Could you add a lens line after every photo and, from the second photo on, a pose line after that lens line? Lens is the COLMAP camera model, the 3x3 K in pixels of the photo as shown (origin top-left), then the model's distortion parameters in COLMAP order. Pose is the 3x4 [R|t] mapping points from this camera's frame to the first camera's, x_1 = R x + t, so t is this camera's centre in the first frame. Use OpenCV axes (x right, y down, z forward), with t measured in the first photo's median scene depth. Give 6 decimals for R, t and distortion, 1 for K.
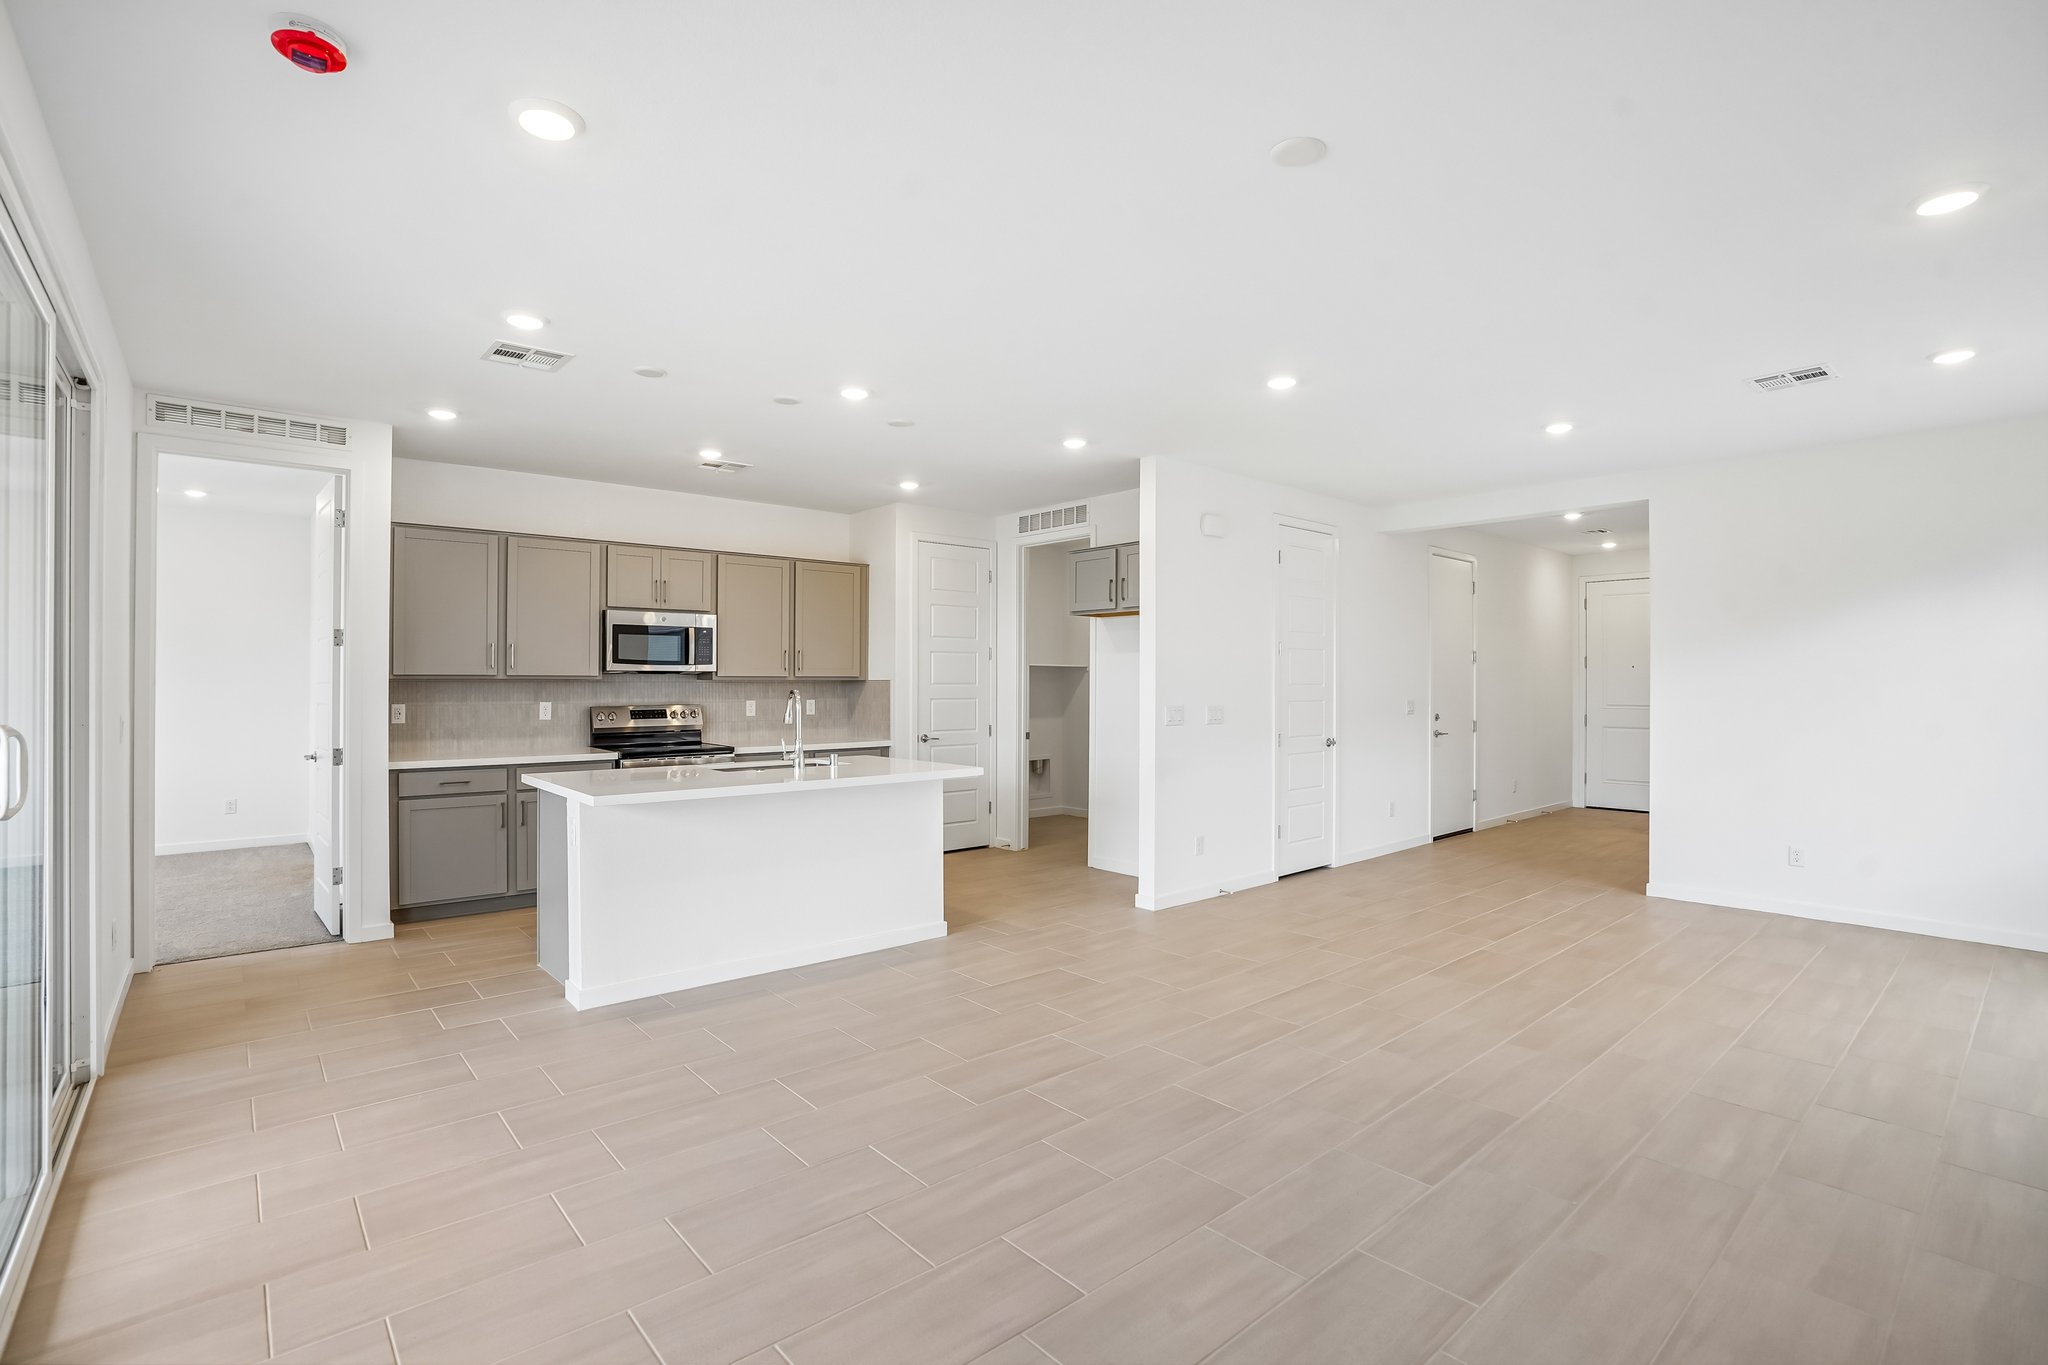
lens RADIAL K [[966.7, 0, 1022.1], [0, 966.7, 679.3], [0, 0, 1]] dist [-0.066529, 0.027798]
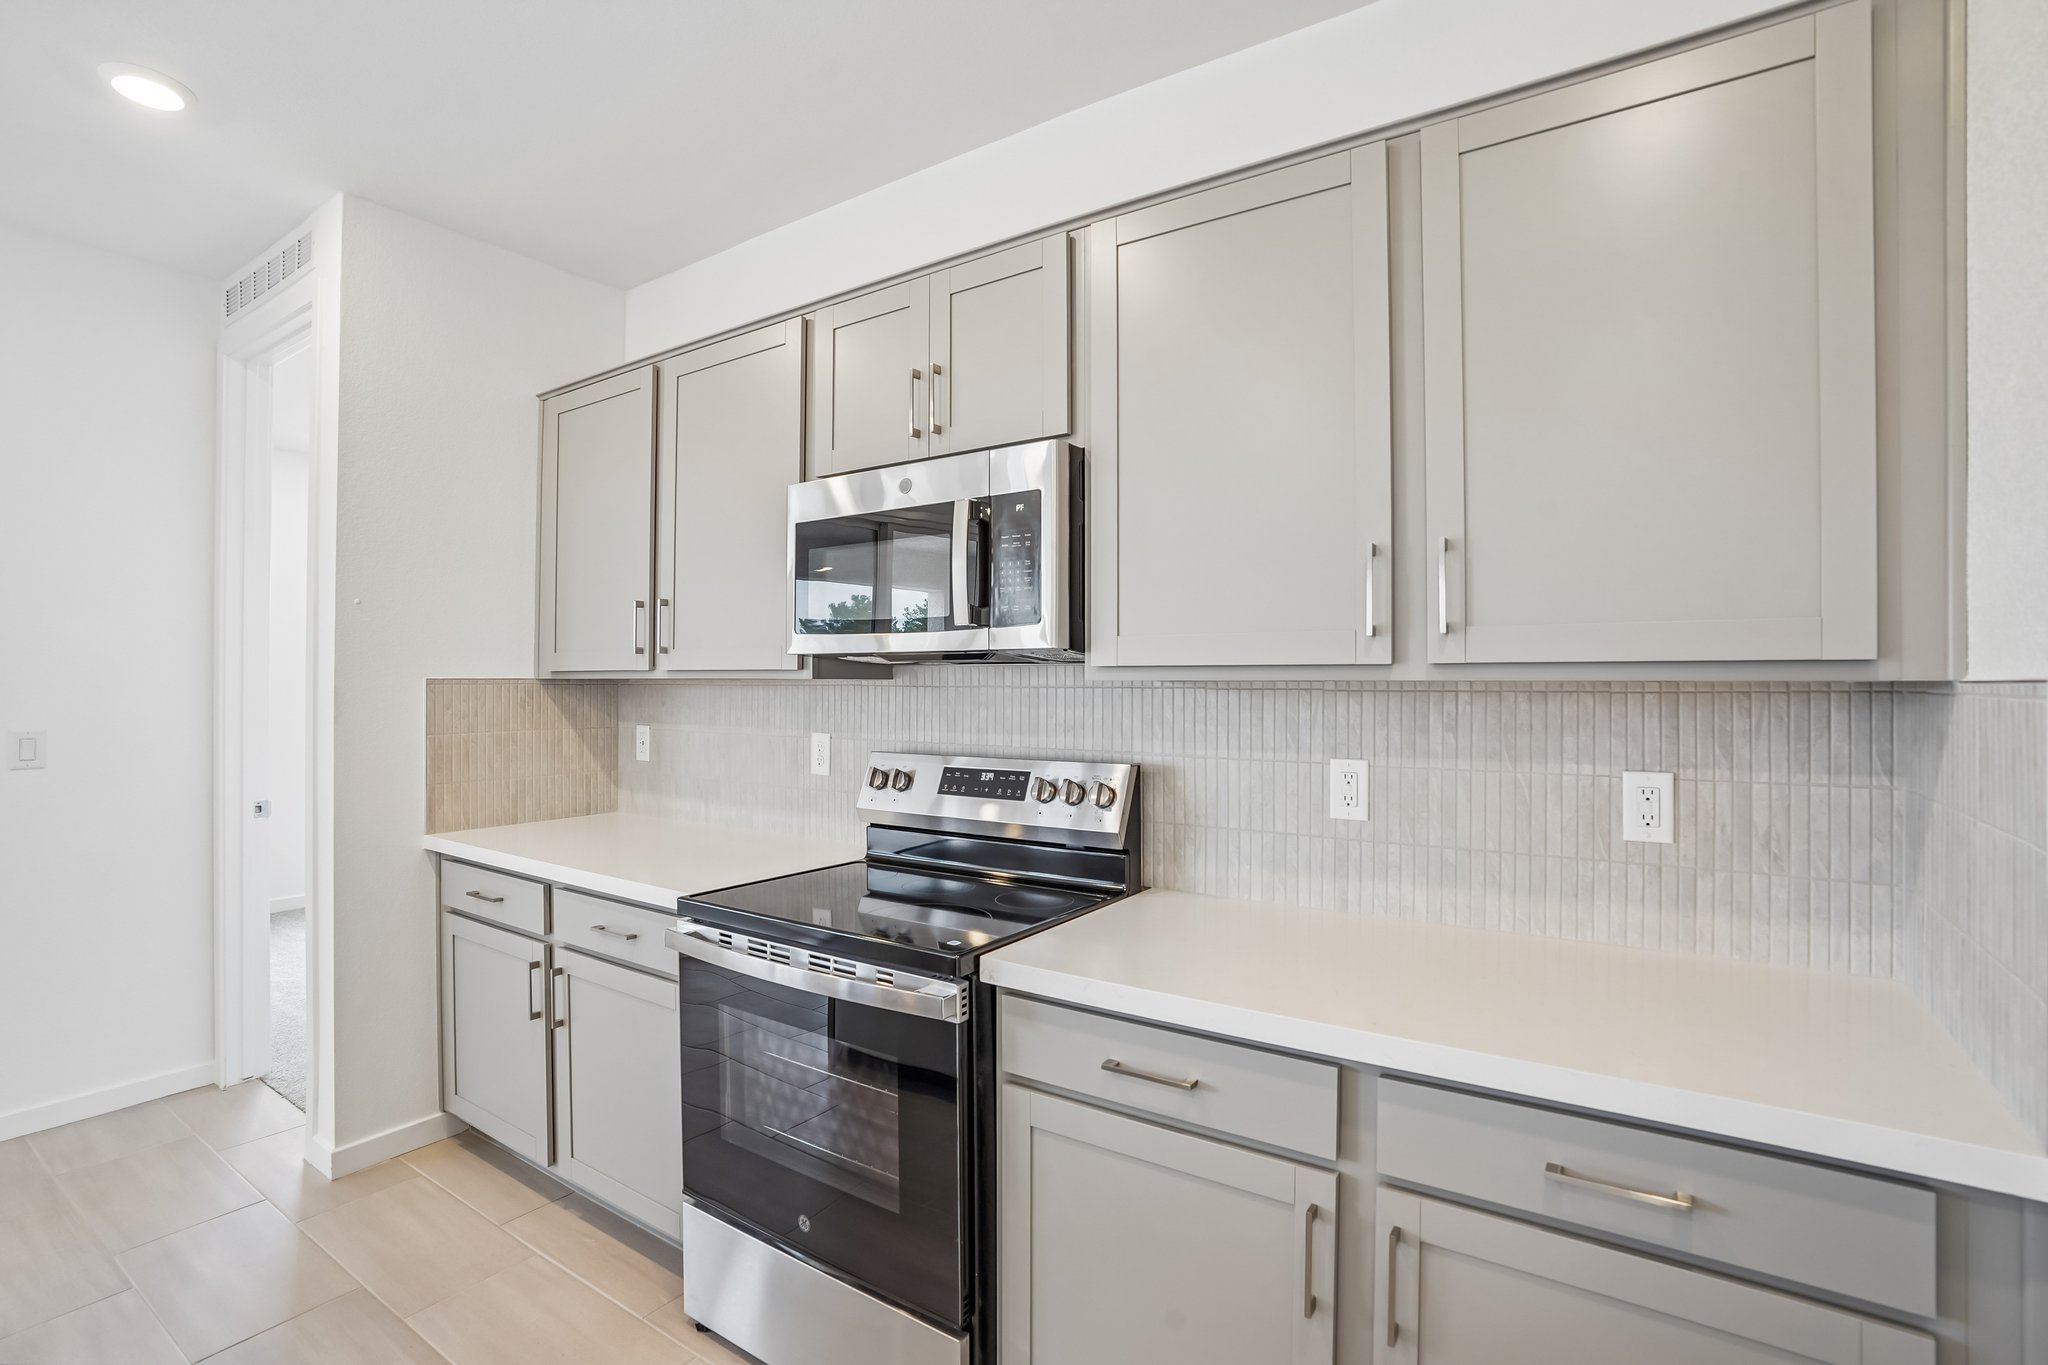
lens RADIAL K [[961.3, 0, 1012.6], [0, 961.3, 678.3], [0, 0, 1]] dist [-0.068620, 0.026791]
pose [[0.254553, -0.005459, -0.967043, -0.065916], [-0.000326, 0.999984, -0.005731, 0.001790], [0.967059, 0.001774, 0.254547, 0.982211]]
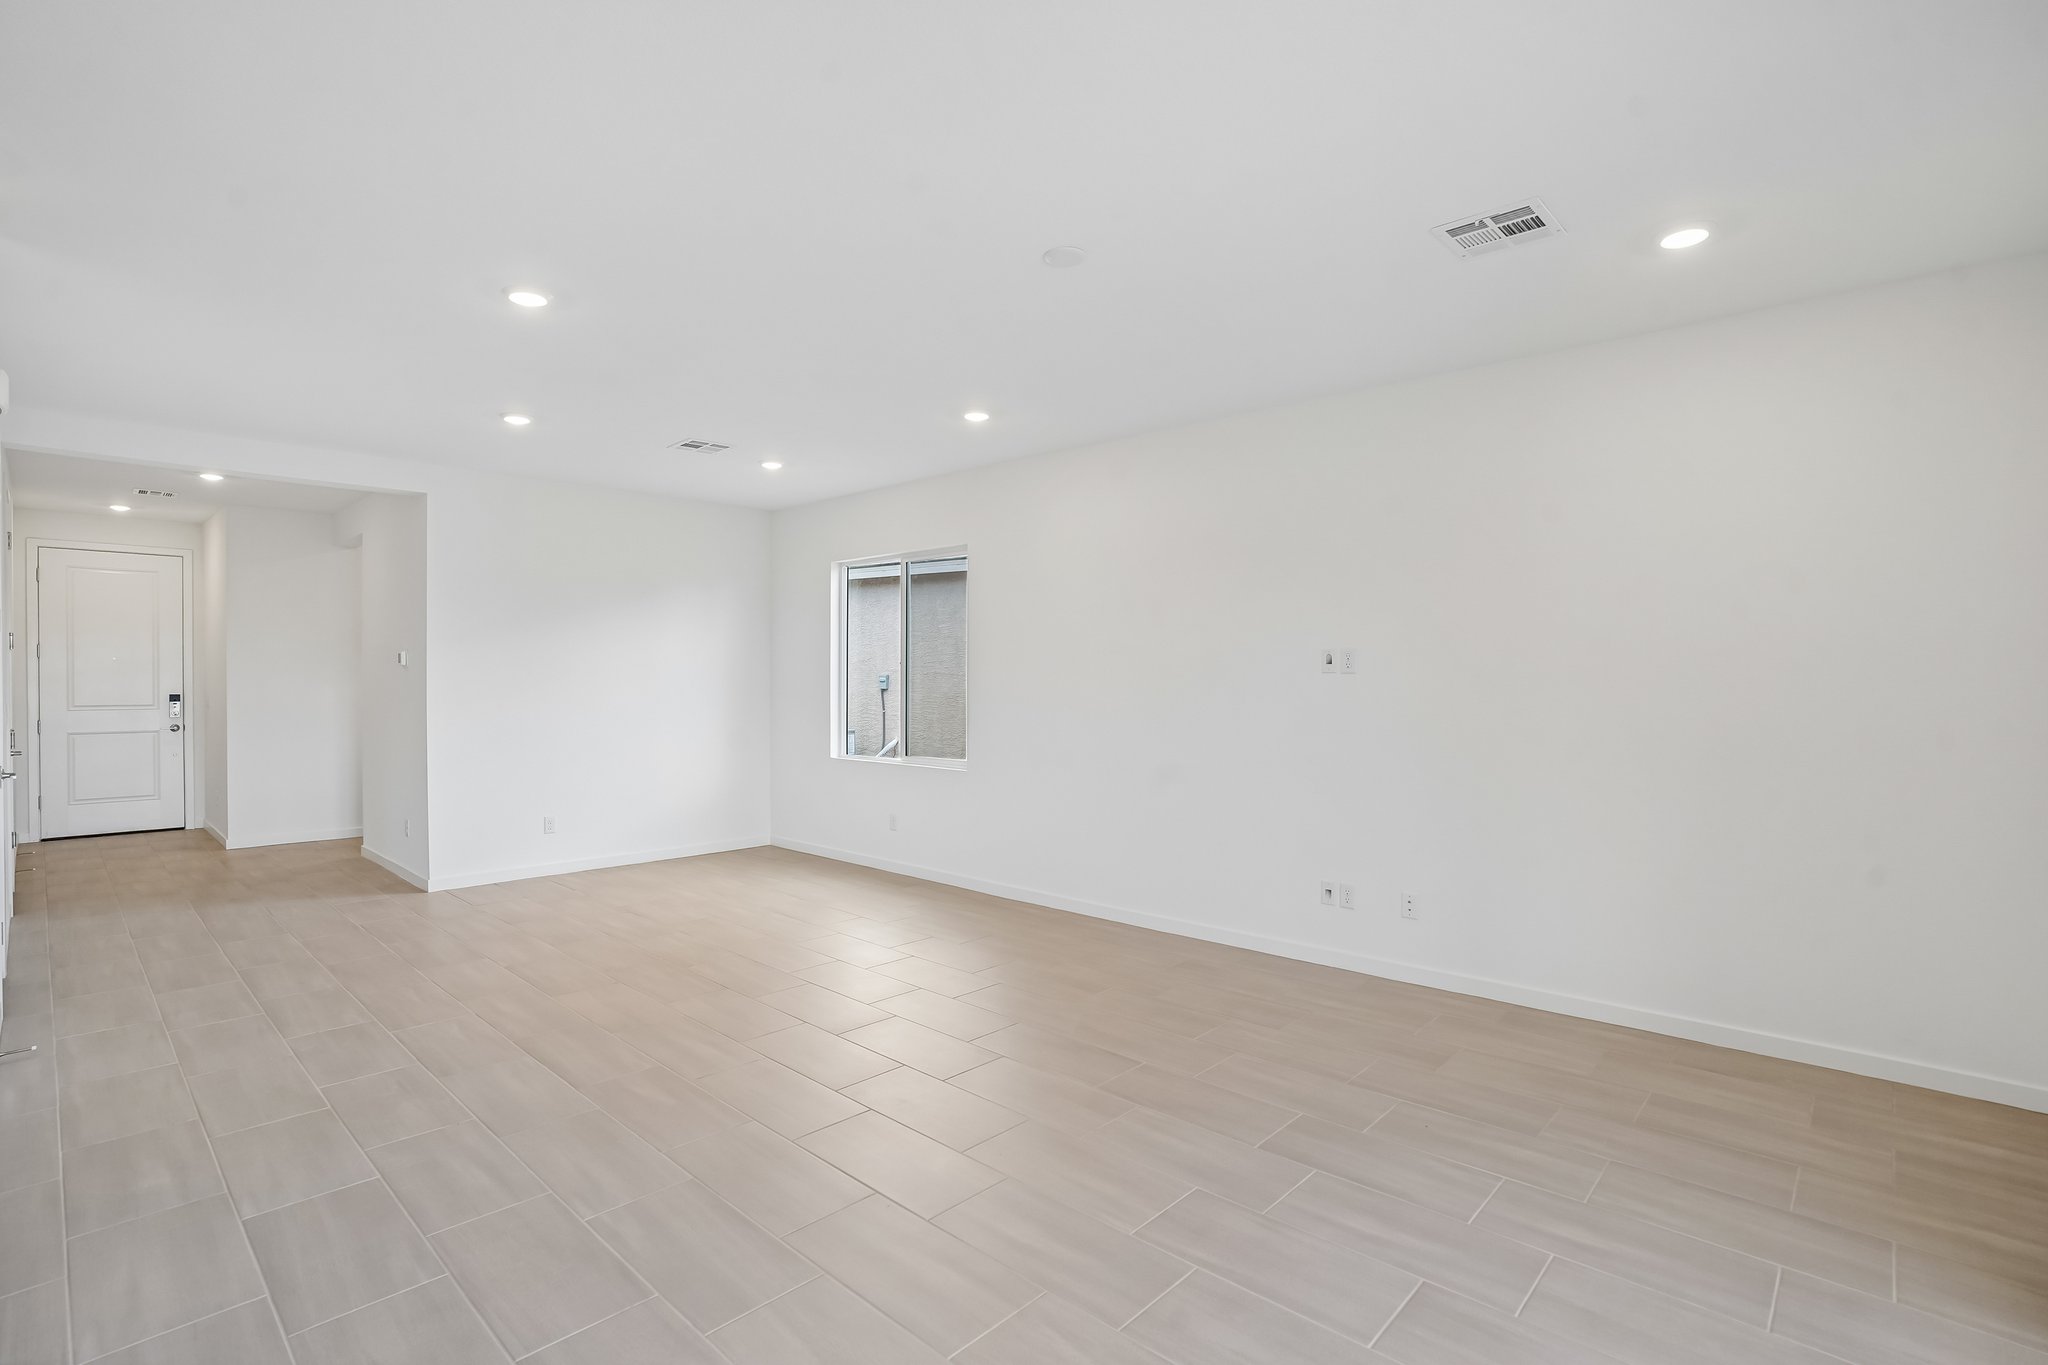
lens RADIAL K [[966.7, 0, 1022.1], [0, 966.7, 679.3], [0, 0, 1]] dist [-0.066529, 0.027798]
pose [[-0.108564, -0.001156, 0.994089, -0.381279], [-0.003447, 0.999994, 0.000786, 0.002234], [-0.994084, -0.003341, -0.108567, 0.468036]]
